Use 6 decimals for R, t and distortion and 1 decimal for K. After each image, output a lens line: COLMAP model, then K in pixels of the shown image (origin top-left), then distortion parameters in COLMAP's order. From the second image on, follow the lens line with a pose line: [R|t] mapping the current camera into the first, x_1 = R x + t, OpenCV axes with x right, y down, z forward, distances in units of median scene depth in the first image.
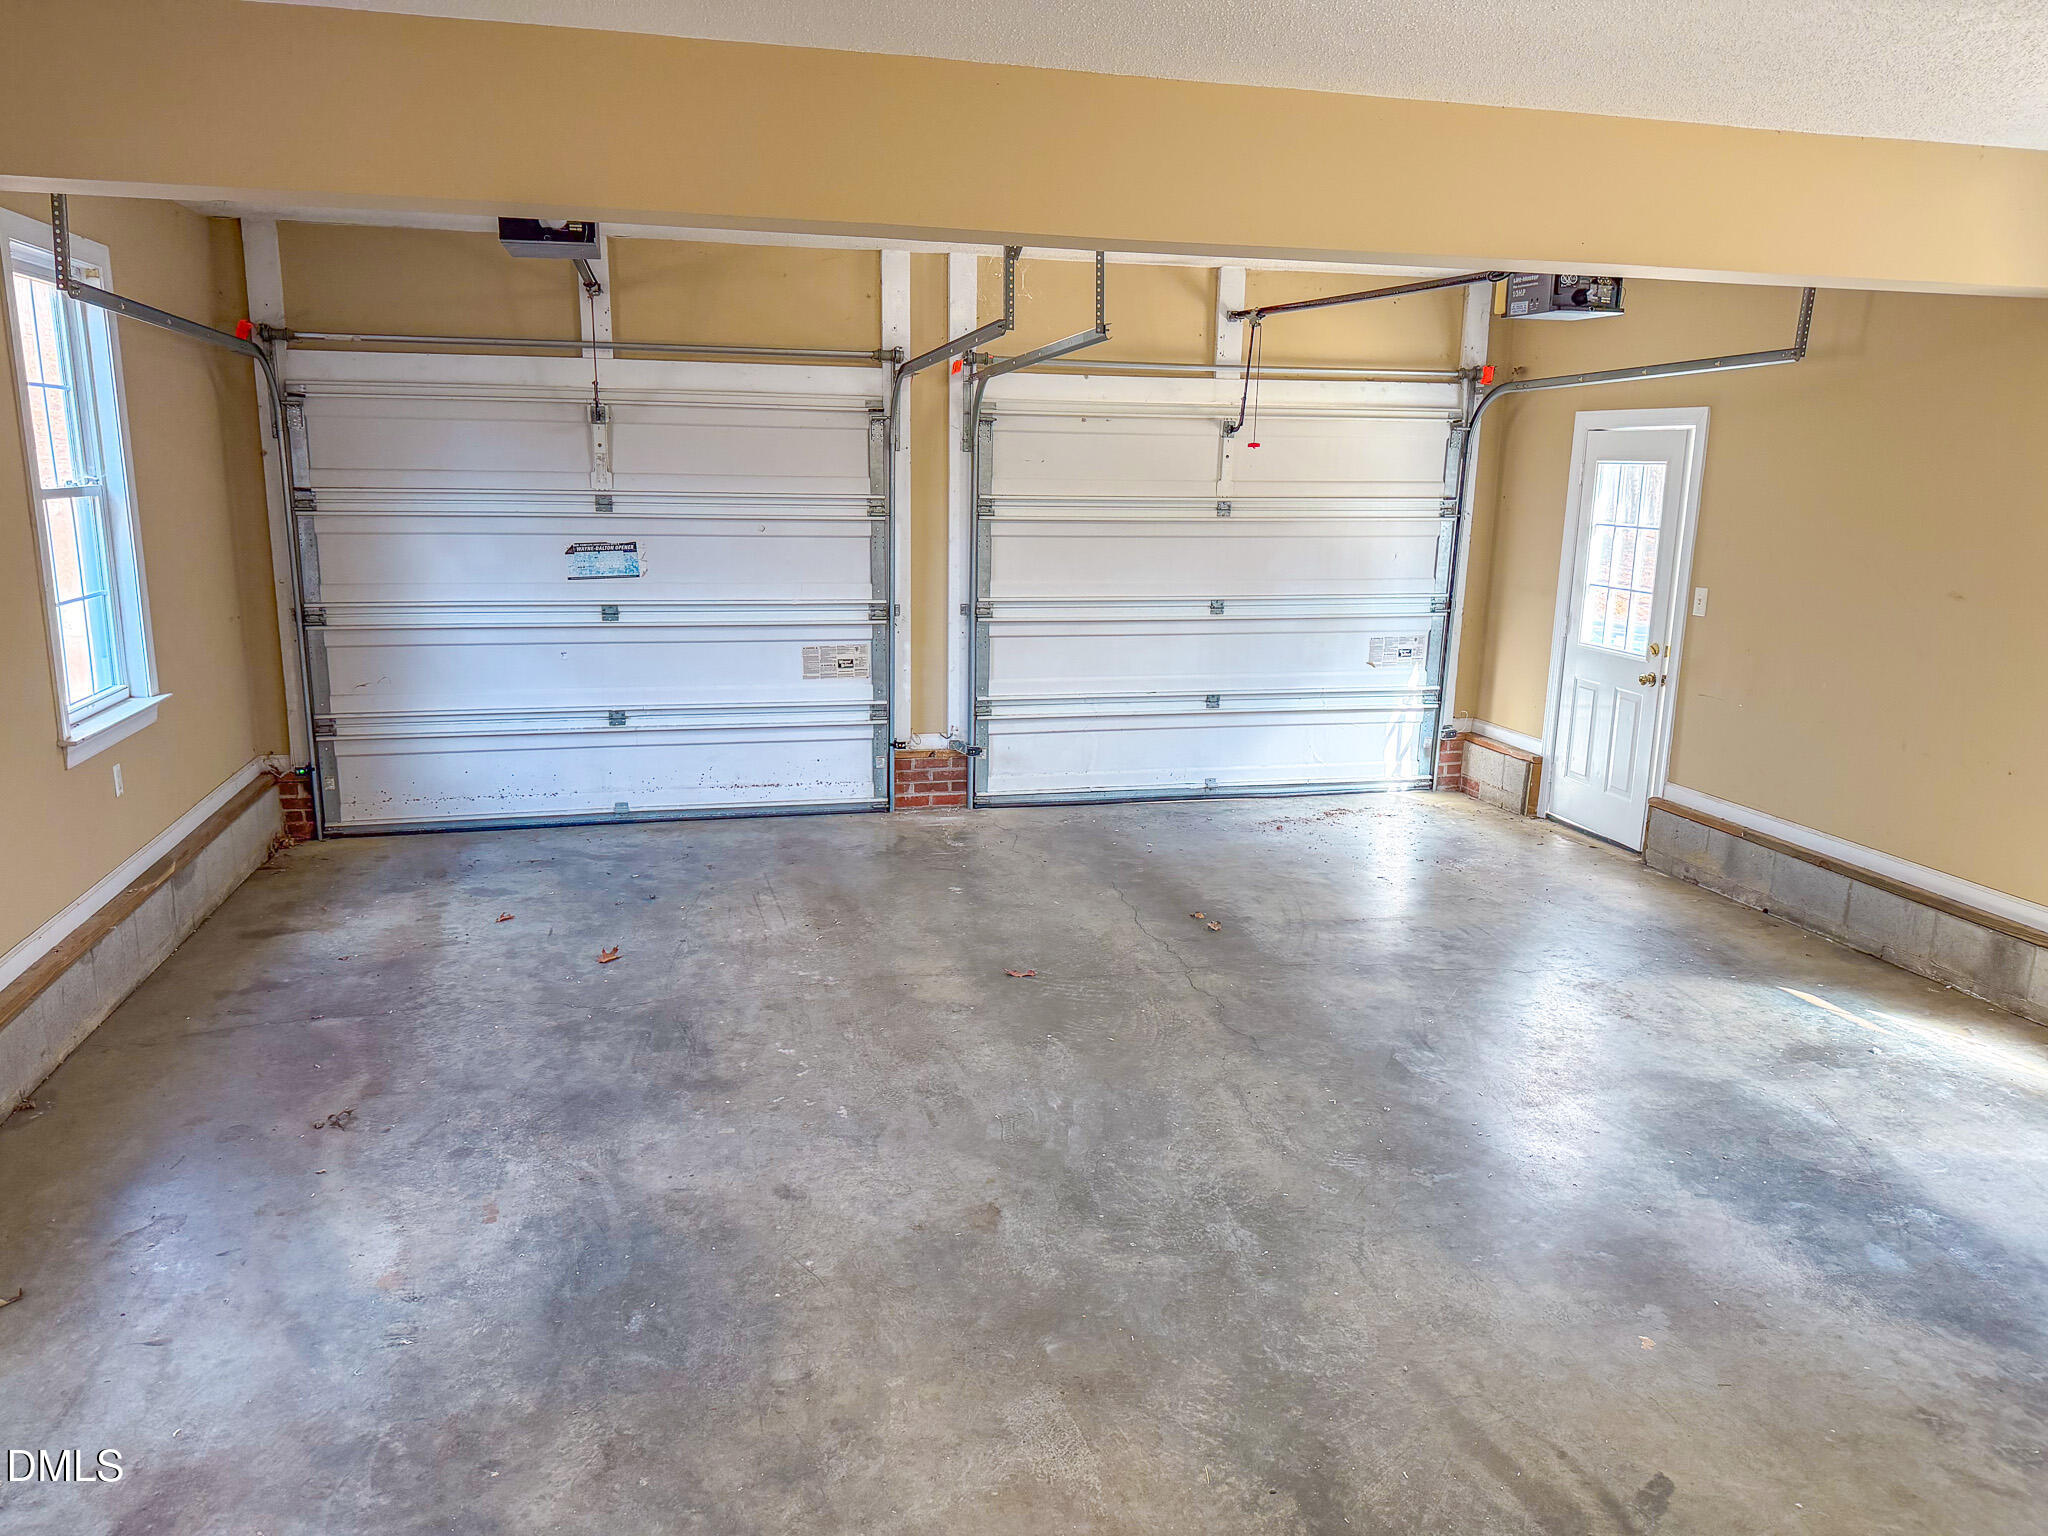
lens RADIAL K [[1507.3, 0, 1024.0], [0, 1507.3, 768.0], [0, 0, 1]] dist [0.080934, -0.126365]
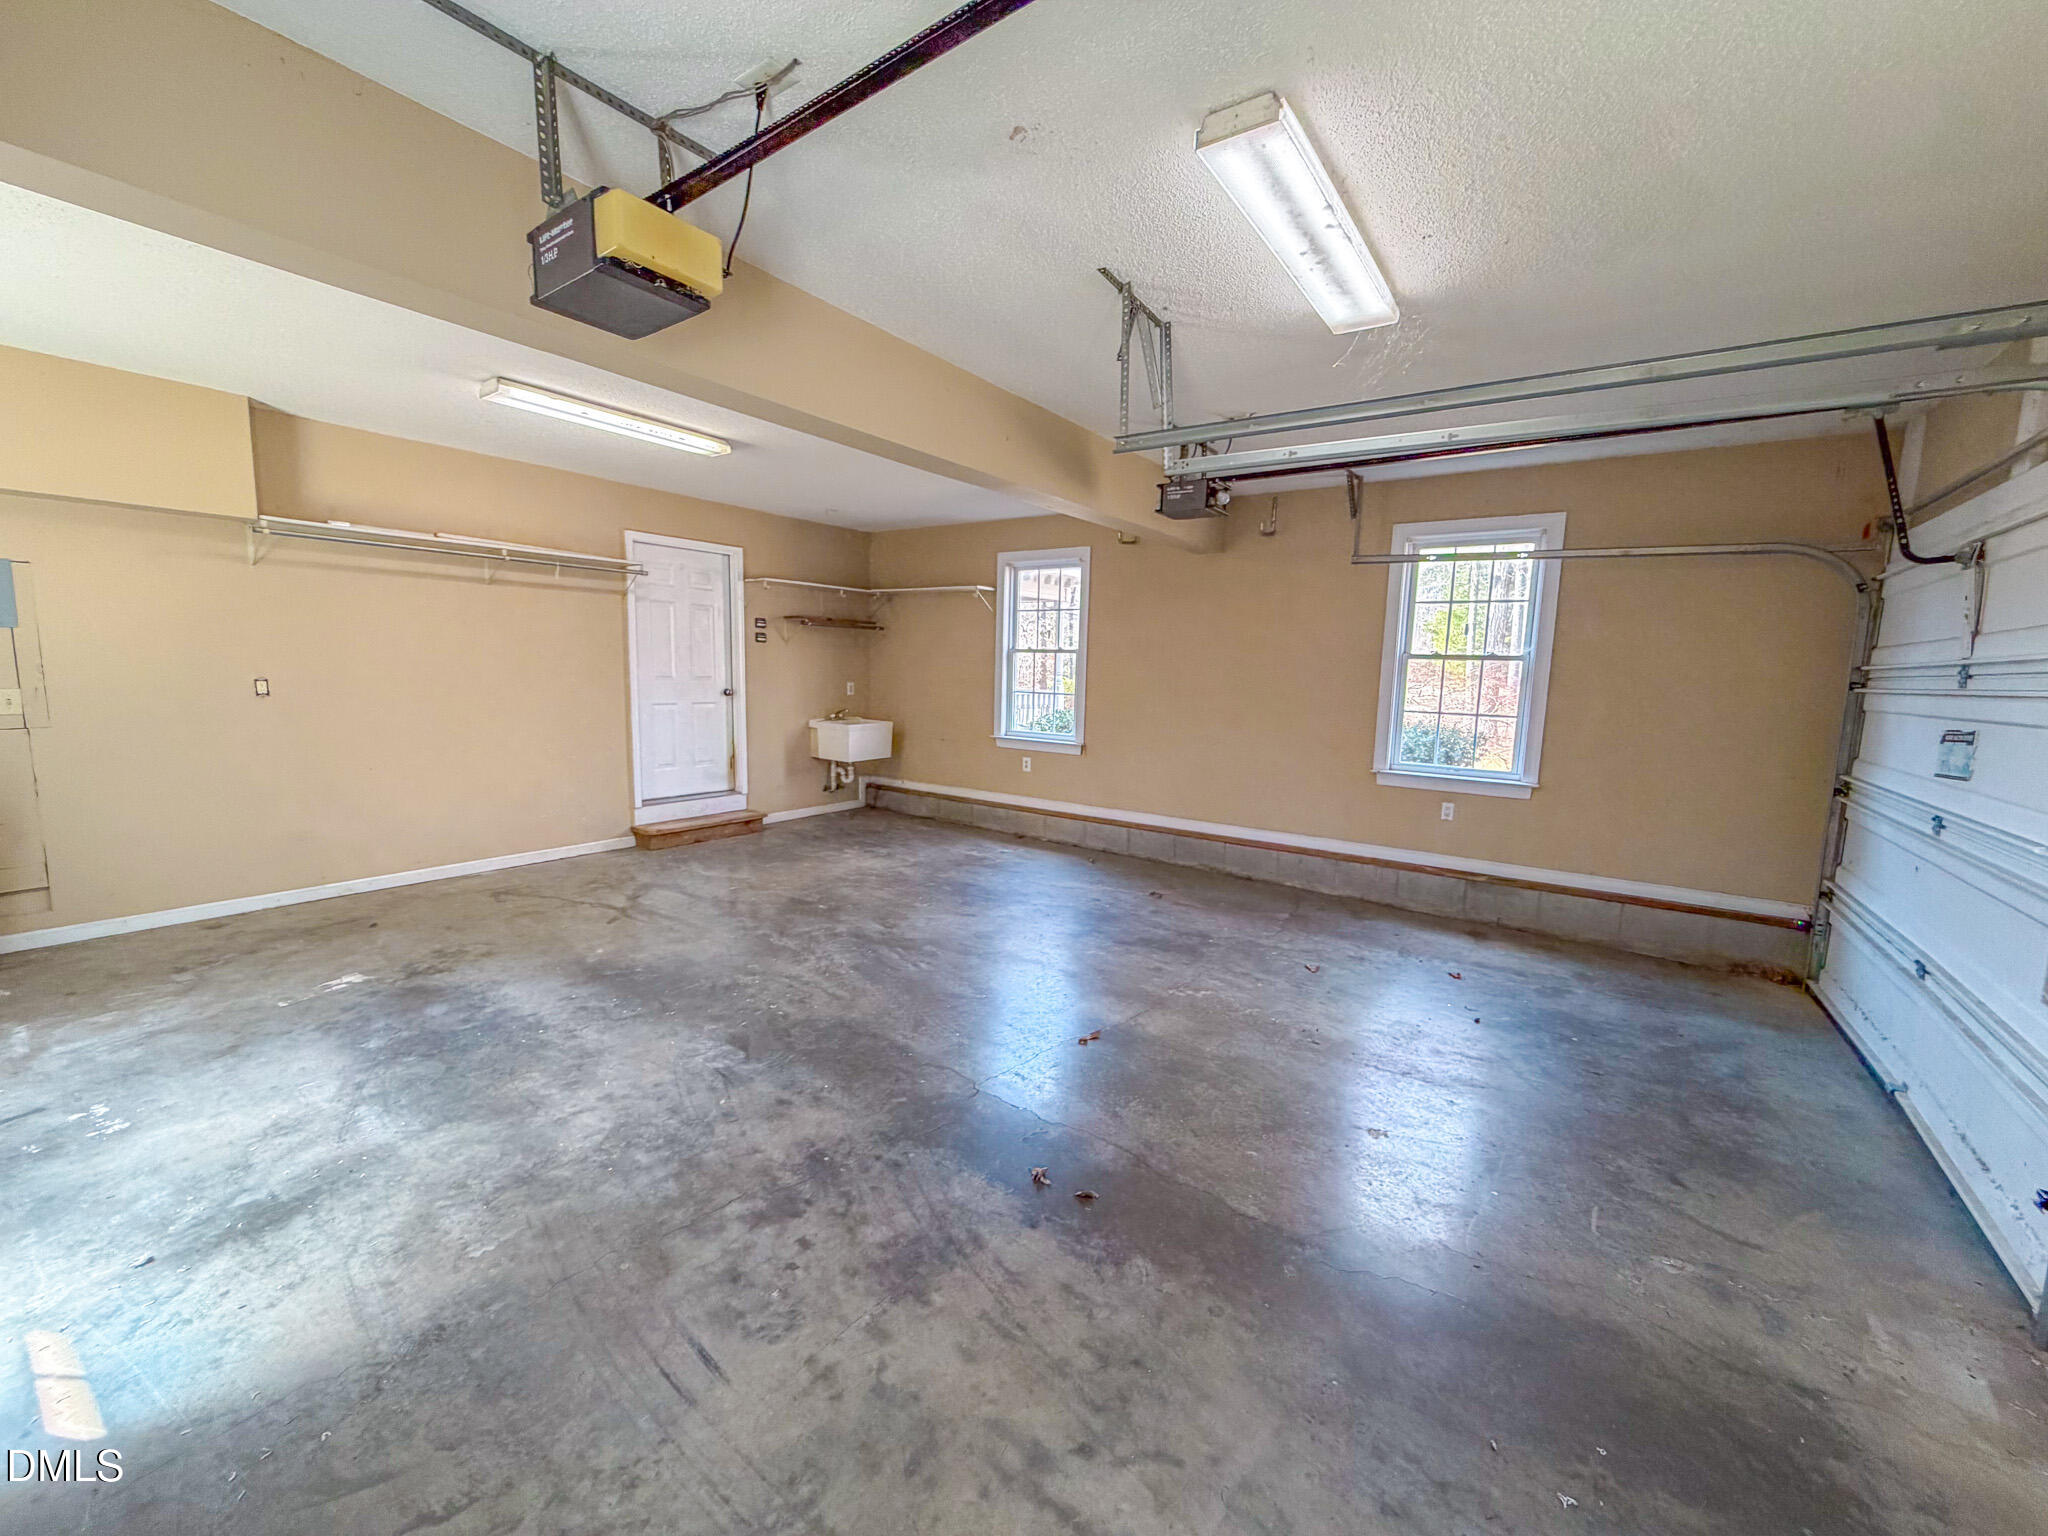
lens RADIAL K [[815.0, 0, 1024.0], [0, 815.0, 768.0], [0, 0, 1]] dist [0.001190, -0.000194]
pose [[-0.765756, 0.042443, -0.641729, 0.504177], [-0.169100, 0.949423, 0.264576, -0.253596], [0.620502, 0.311117, -0.719850, 1.602263]]
